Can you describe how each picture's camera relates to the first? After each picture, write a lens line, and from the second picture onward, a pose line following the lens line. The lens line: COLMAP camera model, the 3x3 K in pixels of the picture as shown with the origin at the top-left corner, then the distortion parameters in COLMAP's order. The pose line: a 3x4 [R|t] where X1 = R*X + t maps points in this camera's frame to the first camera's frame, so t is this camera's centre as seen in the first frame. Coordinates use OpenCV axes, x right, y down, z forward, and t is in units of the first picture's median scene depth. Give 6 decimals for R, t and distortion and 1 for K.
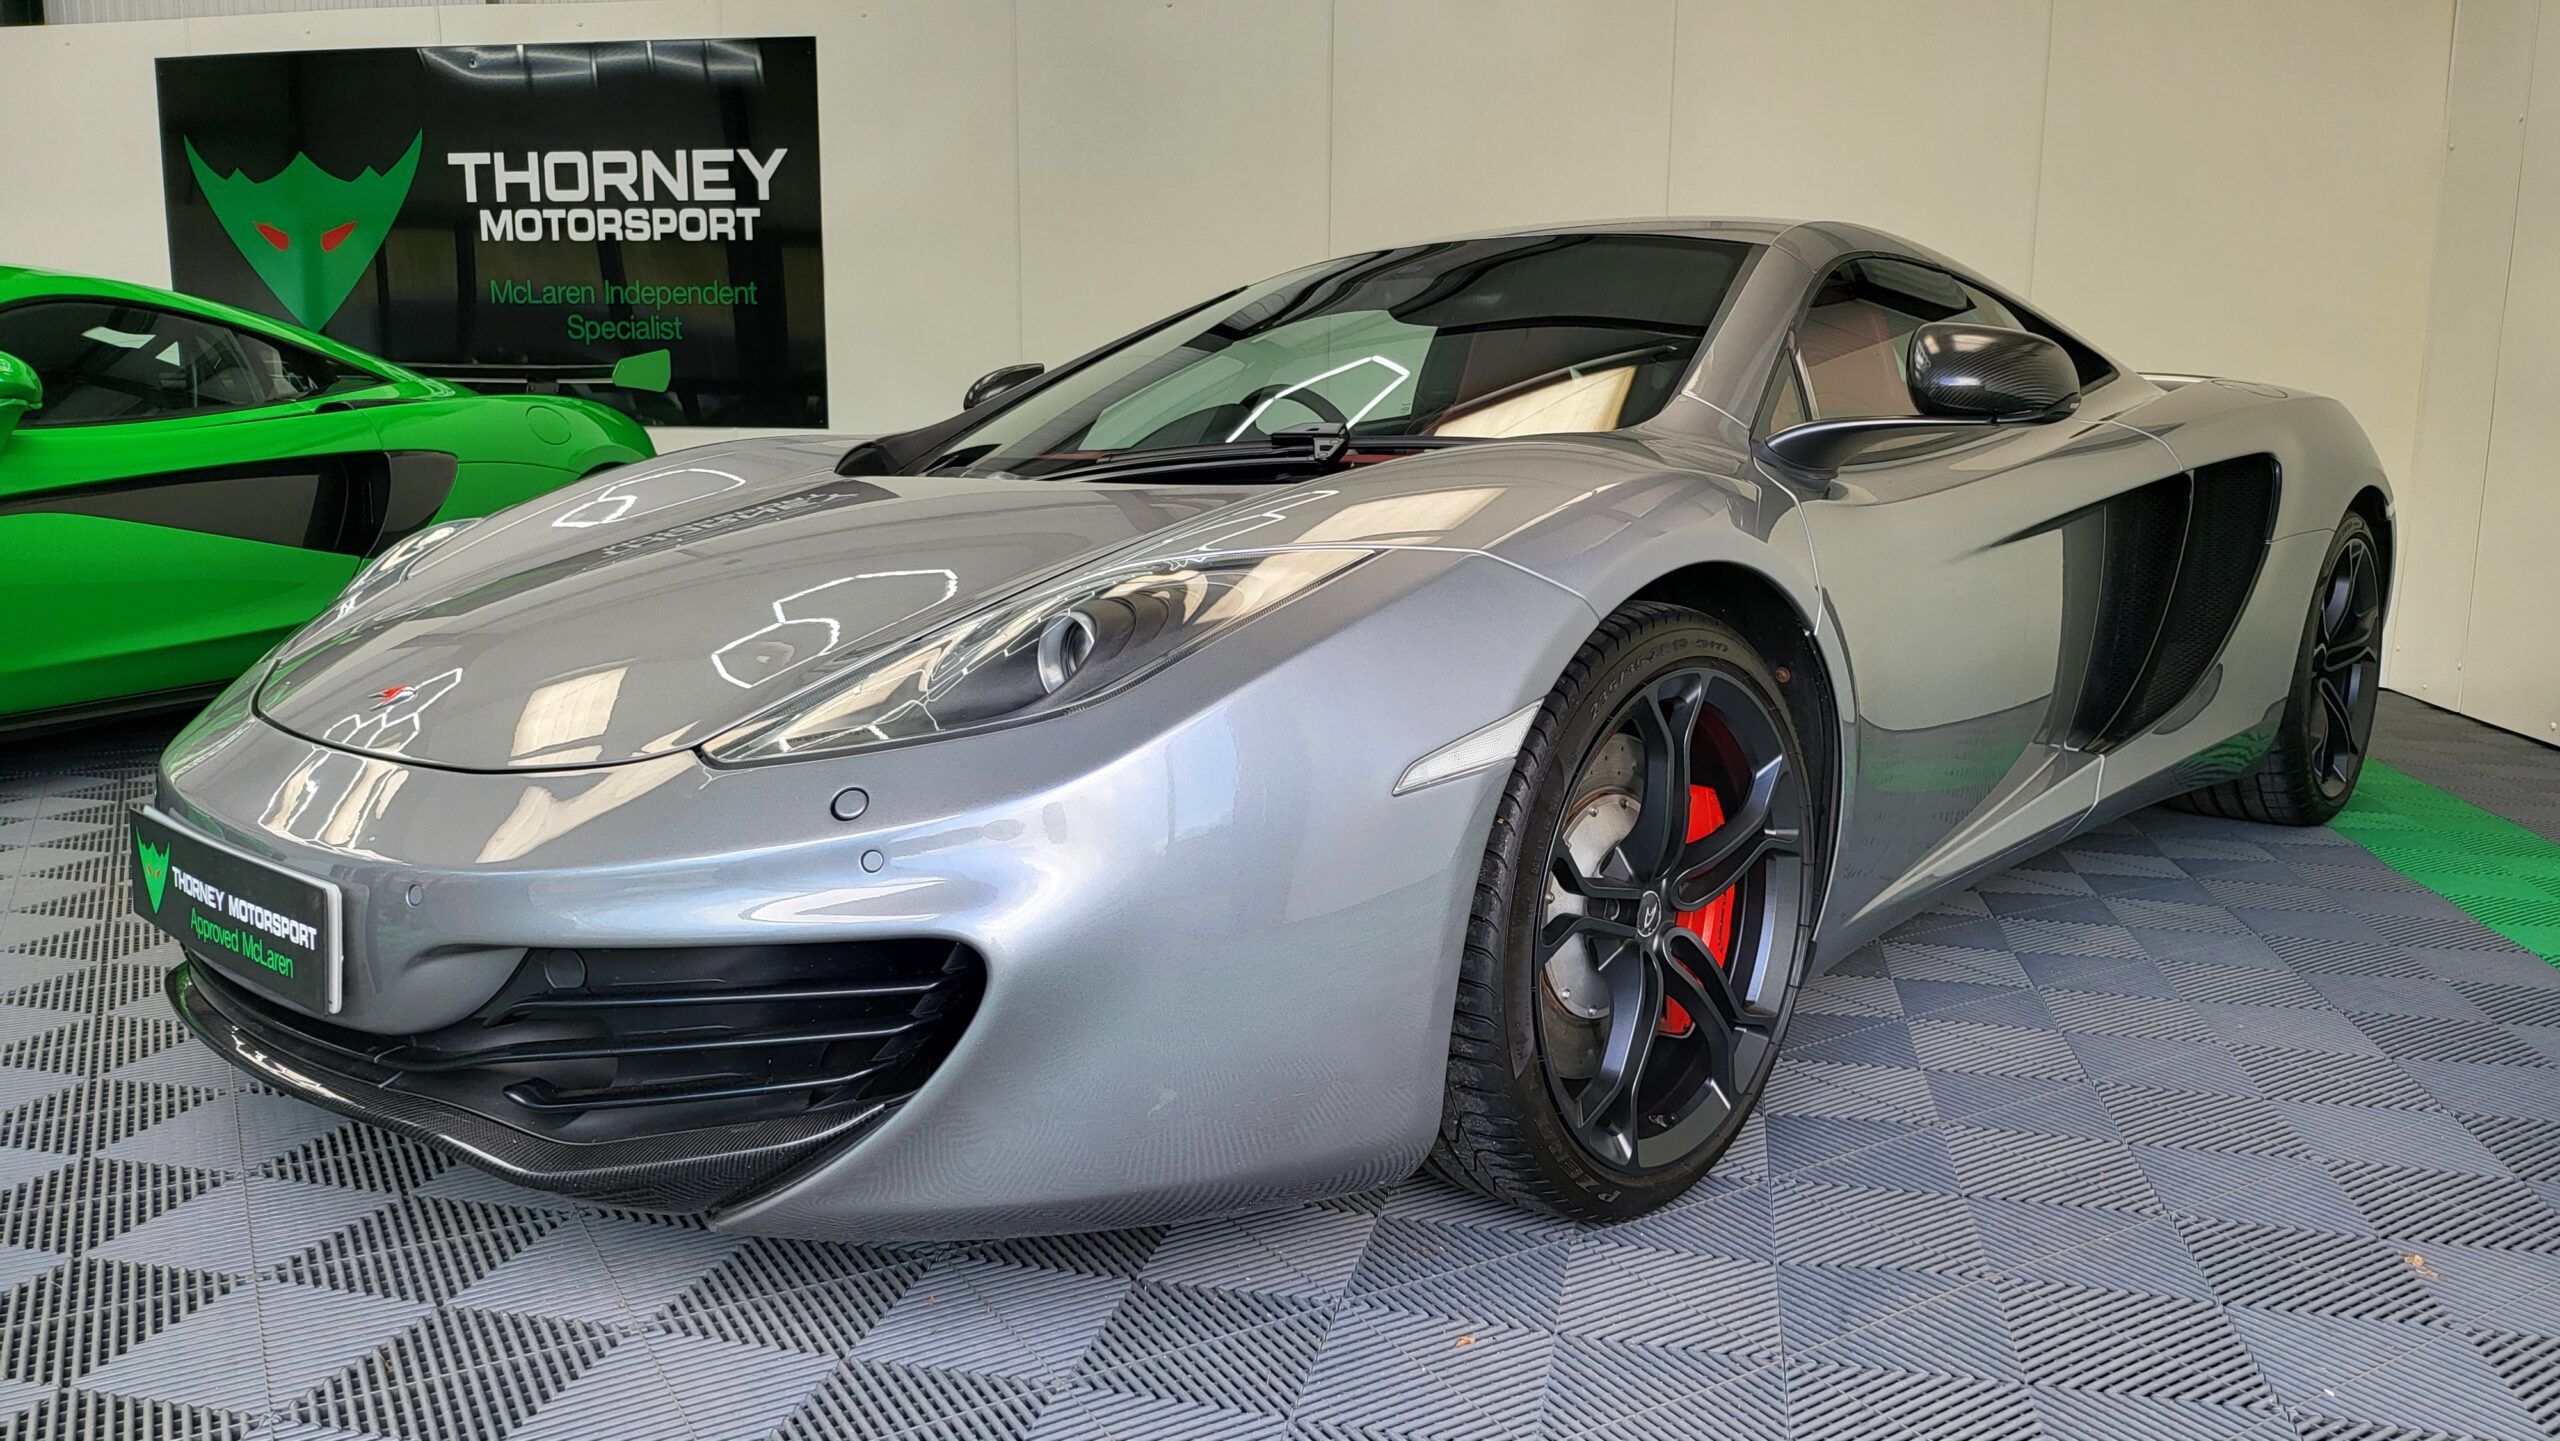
lens RADIAL K [[1818.1, 0, 1322.5], [0, 1818.1, 716.3], [0, 0, 1]] dist [0.017396, -0.001712]
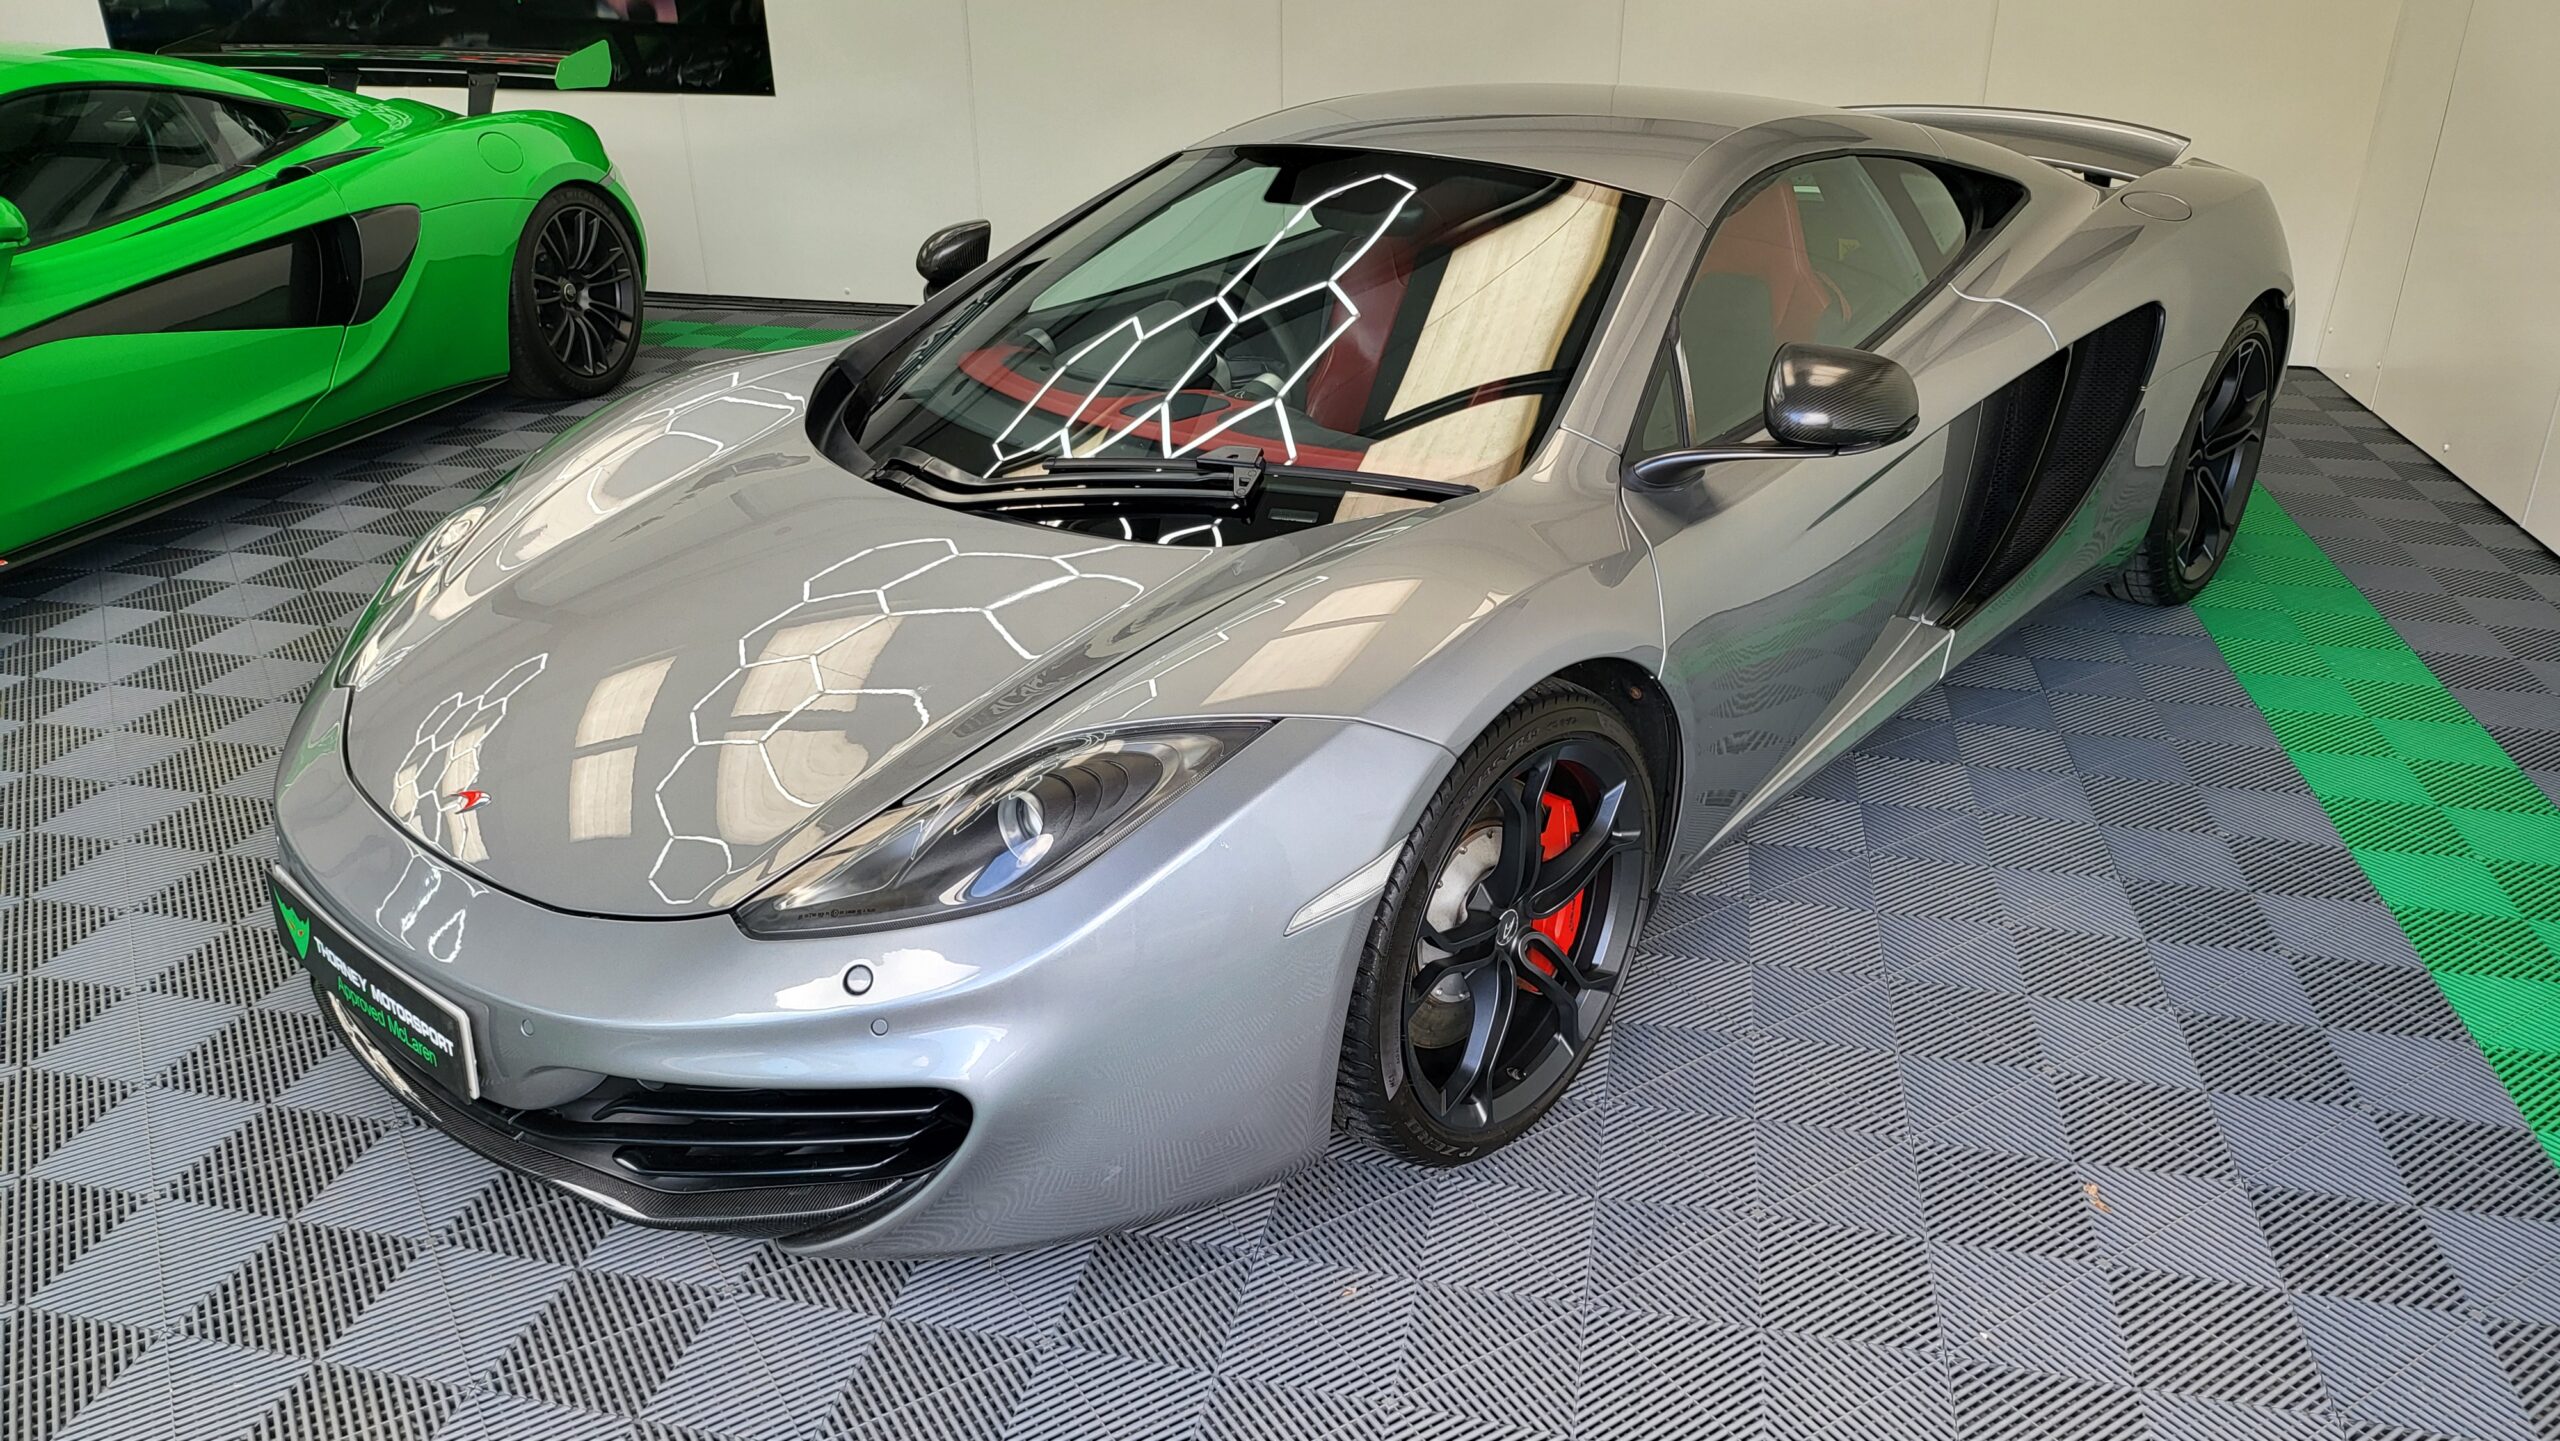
lens RADIAL K [[1820.5, 0, 1295.5], [0, 1820.5, 716.2], [0, 0, 1]] dist [0.024949, -0.010411]
pose [[0.999886, -0.013097, -0.007494, 0.046659], [0.014645, 0.961988, 0.272698, -0.361563], [0.003638, -0.272777, 0.962070, -0.144414]]
